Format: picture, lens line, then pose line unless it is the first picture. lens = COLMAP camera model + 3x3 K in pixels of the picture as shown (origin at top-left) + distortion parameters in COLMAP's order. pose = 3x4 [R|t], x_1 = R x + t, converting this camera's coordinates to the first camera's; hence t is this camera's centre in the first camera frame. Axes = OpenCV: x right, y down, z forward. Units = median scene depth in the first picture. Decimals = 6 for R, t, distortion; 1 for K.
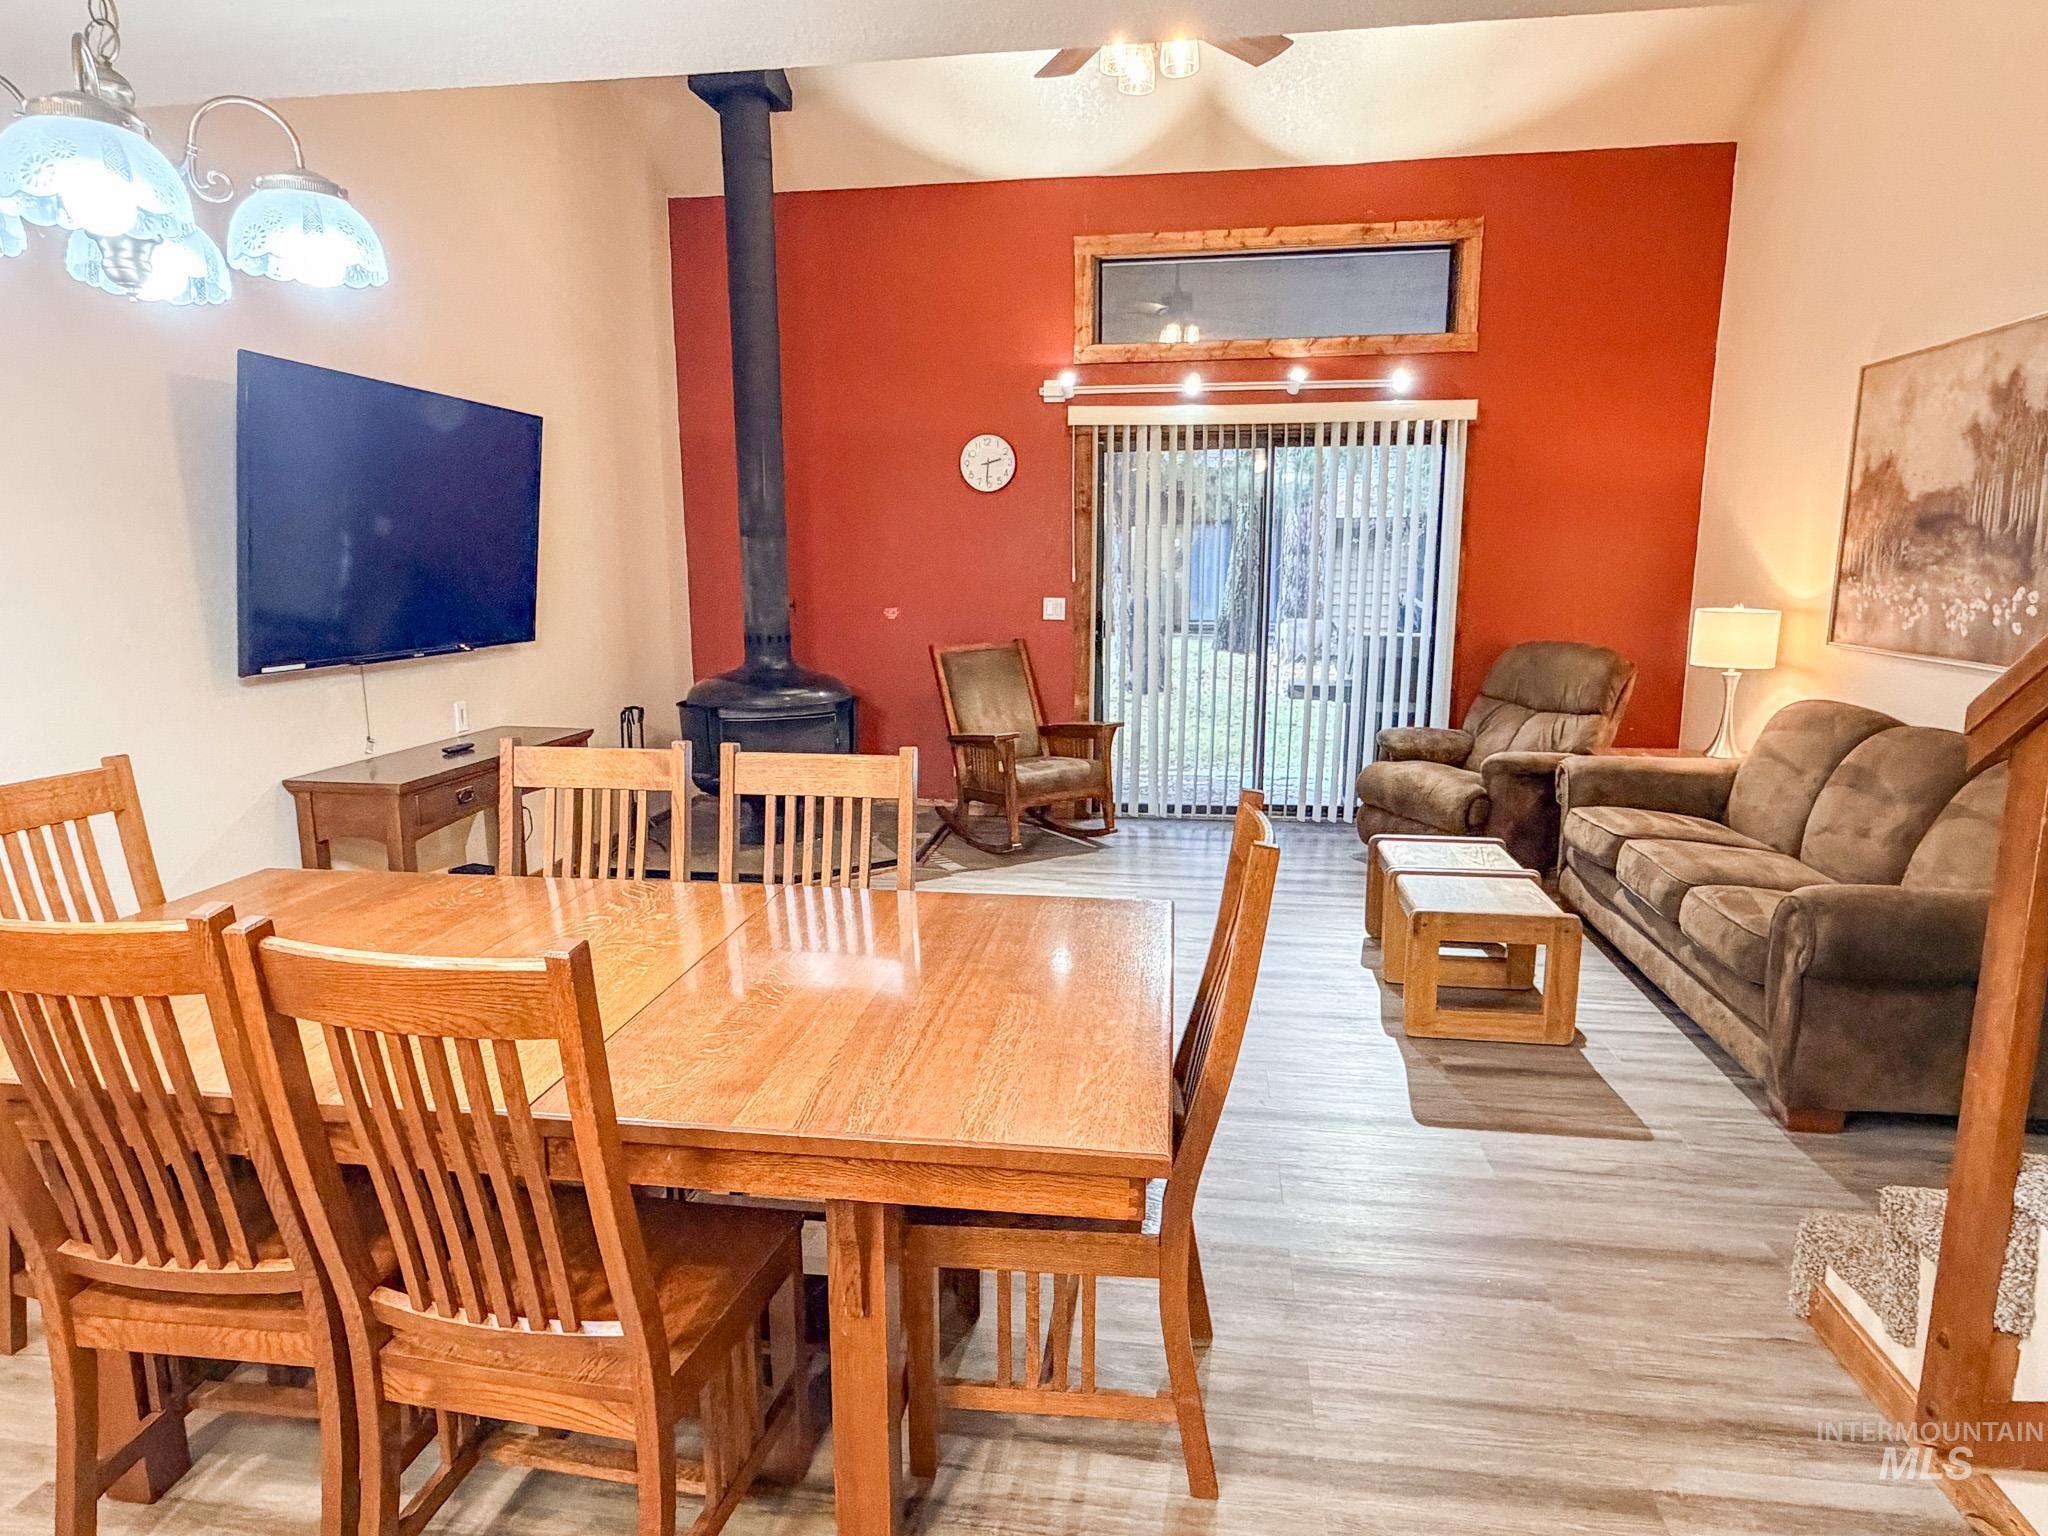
lens RADIAL K [[1207.7, 0, 1014.1], [0, 1207.7, 773.3], [0, 0, 1]] dist [-0.000650, -0.000911]
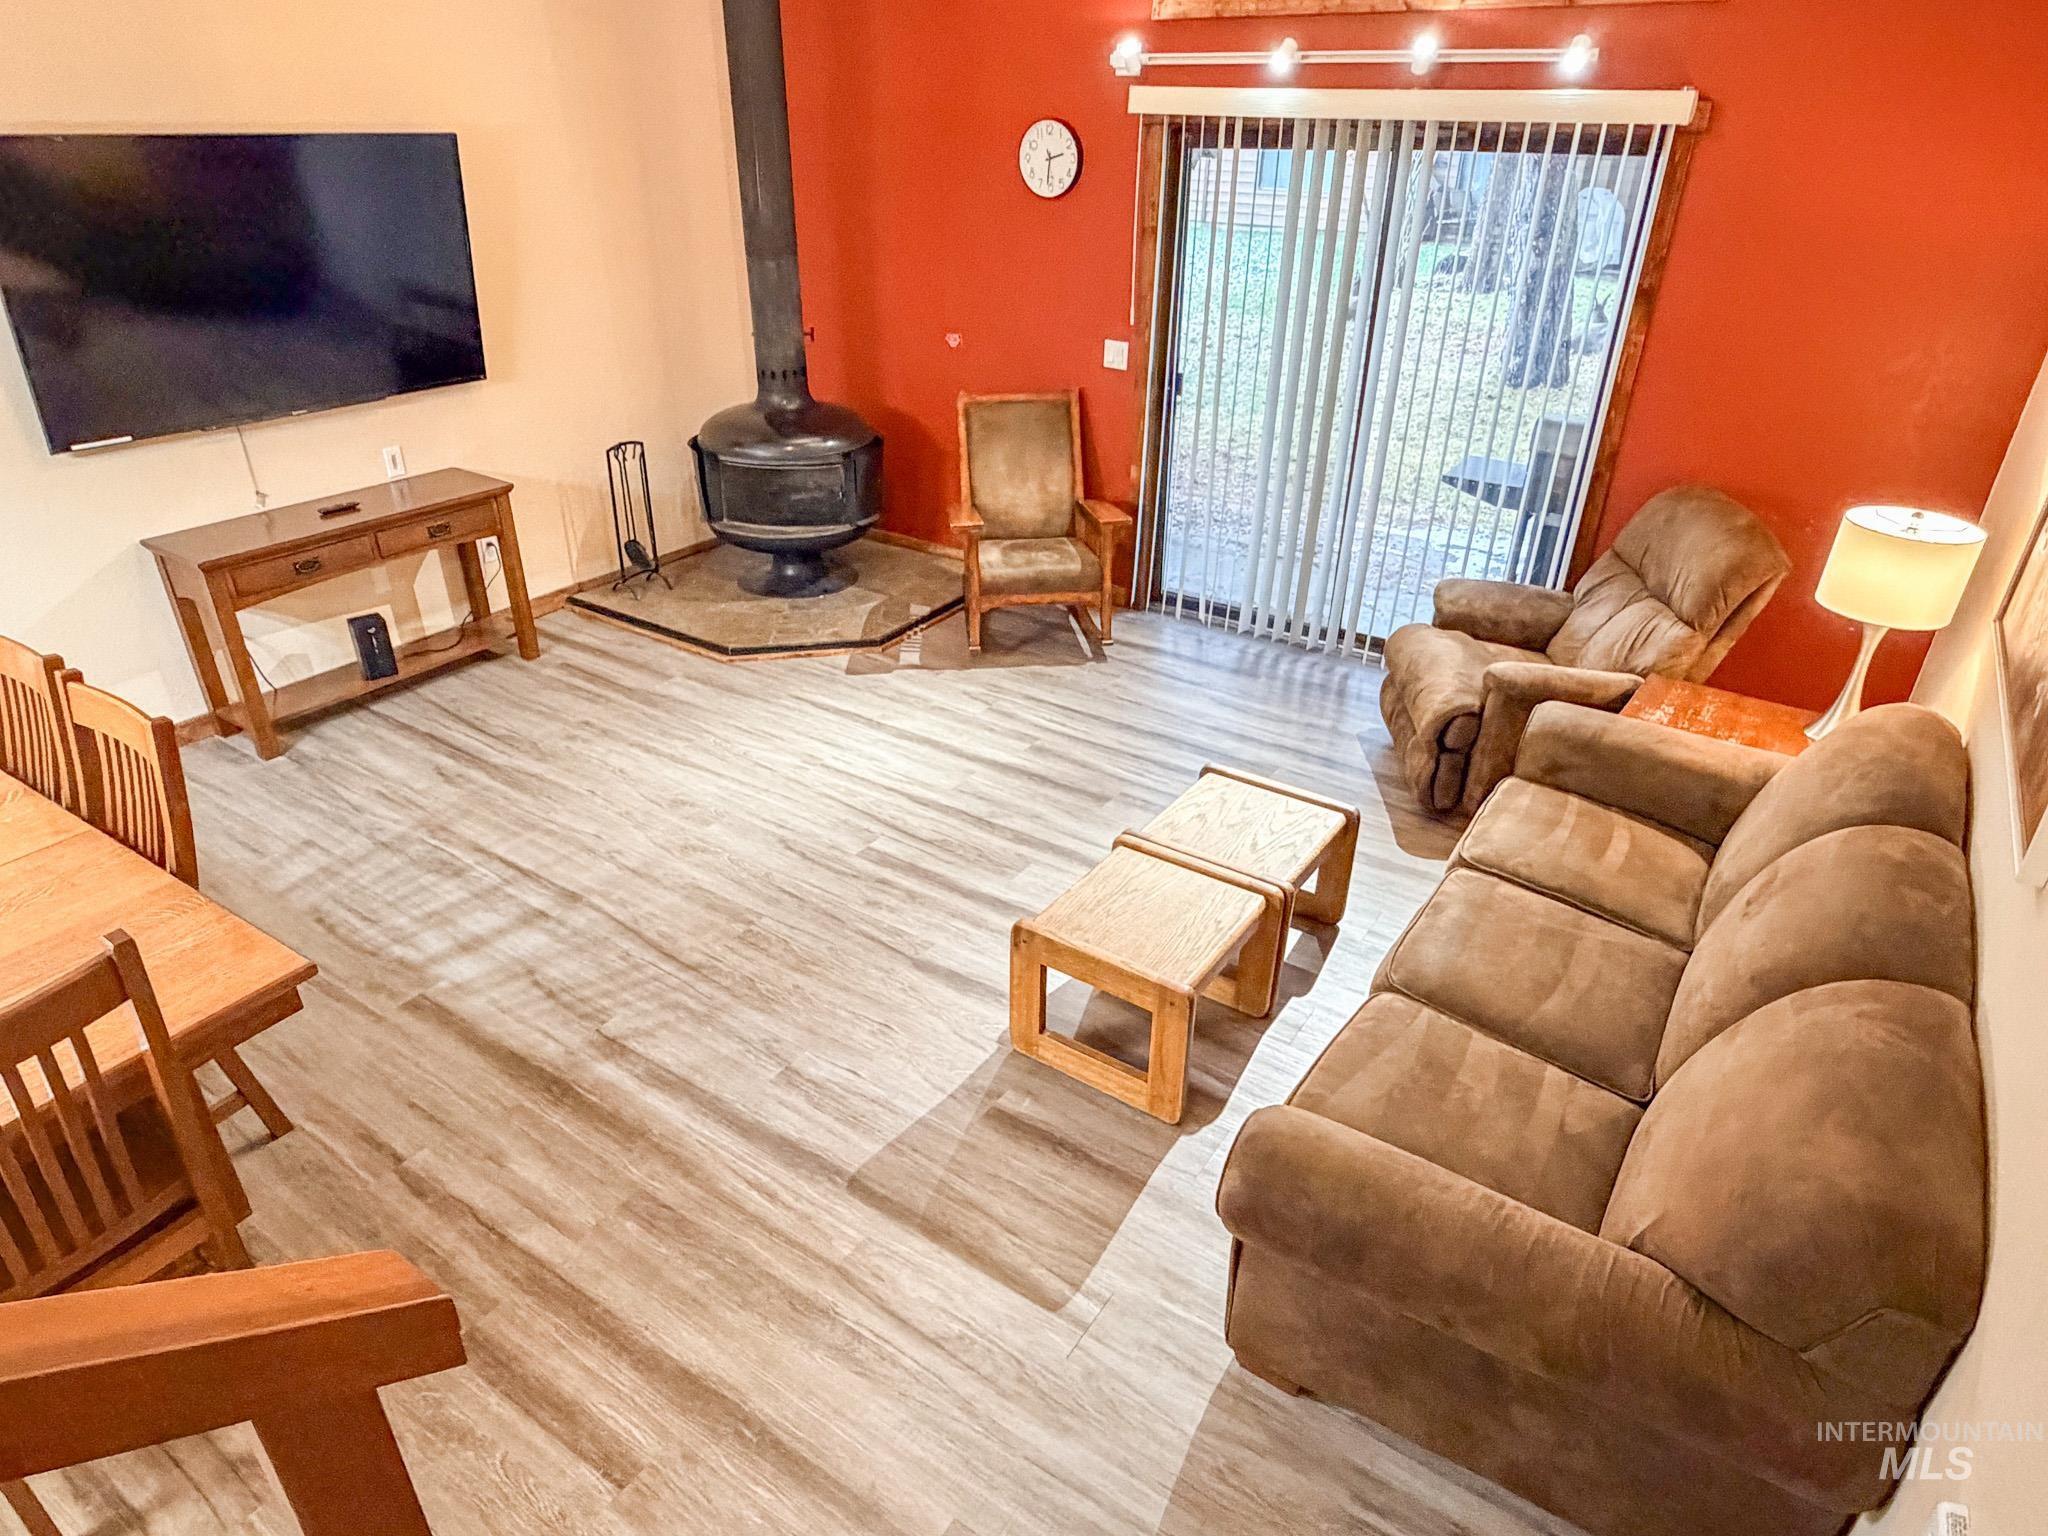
lens RADIAL K [[1211.3, 0, 1018.7], [0, 1211.3, 774.3], [0, 0, 1]] dist [-0.001815, 0.002060]
pose [[0.903844, 0.218555, -0.367830, 0.387674], [-0.090129, 0.937660, 0.335663, -0.159405], [0.418261, -0.270235, 0.867197, 0.207926]]
